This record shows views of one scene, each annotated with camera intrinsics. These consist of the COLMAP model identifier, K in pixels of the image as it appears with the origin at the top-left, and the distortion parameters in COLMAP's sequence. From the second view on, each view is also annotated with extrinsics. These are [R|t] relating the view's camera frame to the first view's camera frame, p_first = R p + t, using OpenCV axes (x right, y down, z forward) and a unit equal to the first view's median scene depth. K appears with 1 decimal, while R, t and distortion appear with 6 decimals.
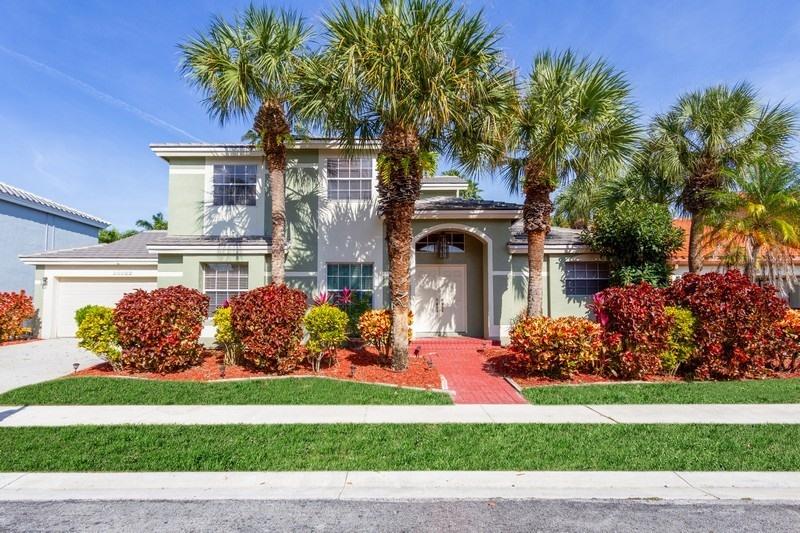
lens RADIAL K [[404.9, 0, 400.1], [0, 404.9, 275.4], [0, 0, 1]] dist [-0.000280, 0.000126]
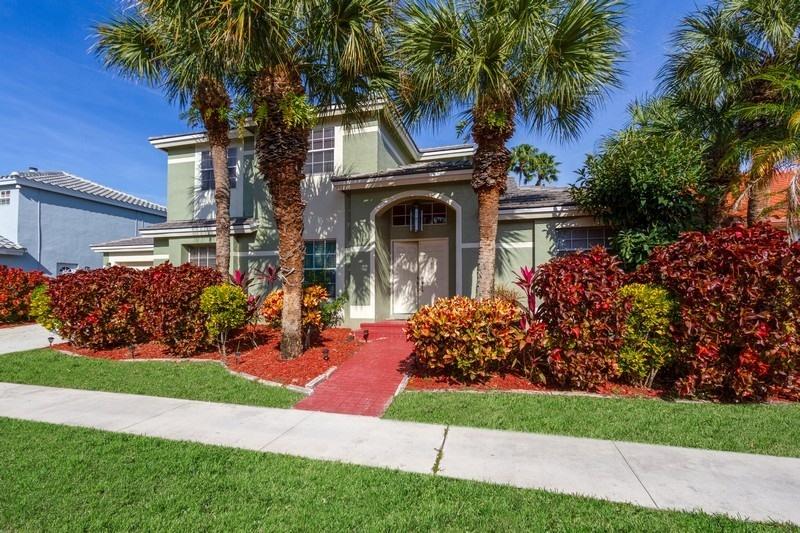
lens RADIAL K [[373.5, 0, 396.5], [0, 373.5, 271.9], [0, 0, 1]] dist [0.000658, 0.000419]
pose [[0.962779, -0.014341, -0.269911, 0.305894], [0.024613, 0.999094, 0.034710, 0.018666], [0.269168, -0.040061, 0.962260, 0.209448]]
